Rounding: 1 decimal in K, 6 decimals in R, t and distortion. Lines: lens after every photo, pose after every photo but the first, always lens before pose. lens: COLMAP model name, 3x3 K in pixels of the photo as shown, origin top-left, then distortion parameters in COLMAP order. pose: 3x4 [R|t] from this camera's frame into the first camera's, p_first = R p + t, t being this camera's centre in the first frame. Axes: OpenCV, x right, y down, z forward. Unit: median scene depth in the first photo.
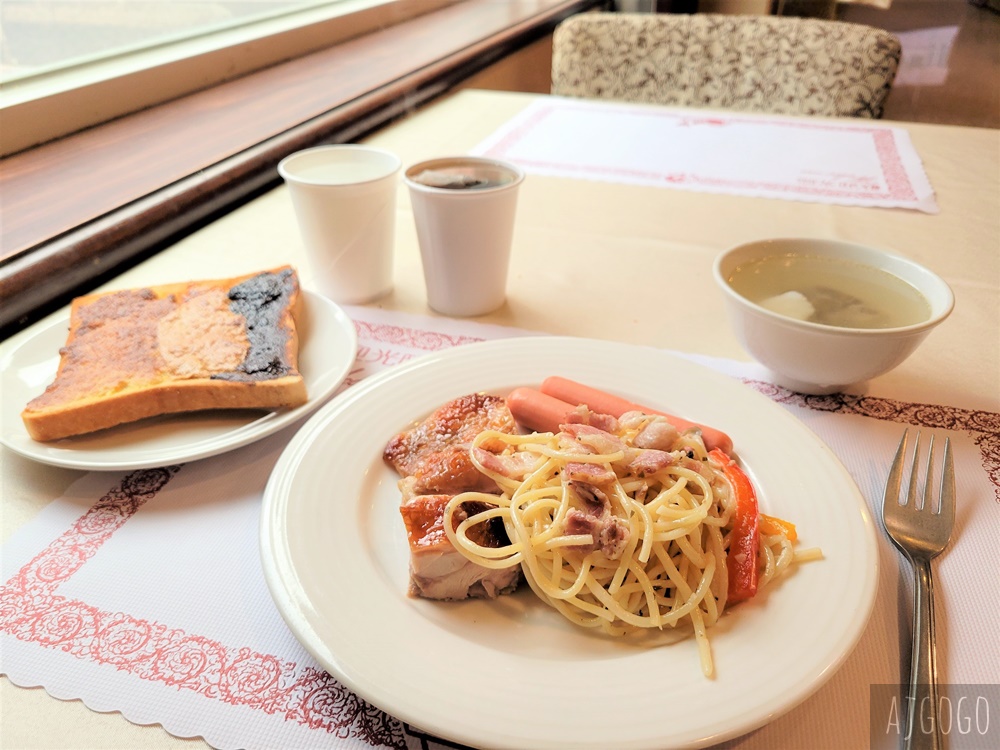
lens RADIAL K [[760.1, 0, 500.0], [0, 760.1, 375.0], [0, 0, 1]] dist [0.011066, -0.004573]
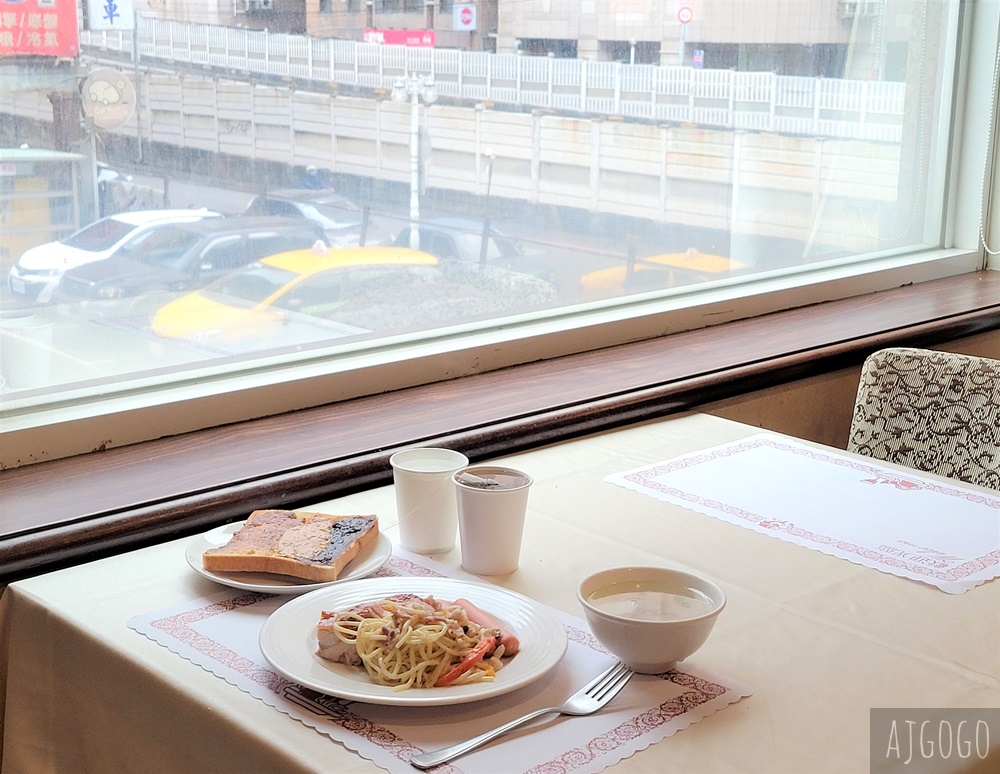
lens RADIAL K [[1613.9, 0, 500.0], [0, 1613.9, 387.0], [0, 0, 1]] dist [-0.018190, -0.045955]
pose [[0.872084, 0.137979, -0.469501, 1.304728], [-0.278089, 0.929188, -0.243468, 0.308002], [0.402661, 0.342888, 0.848700, -1.596084]]
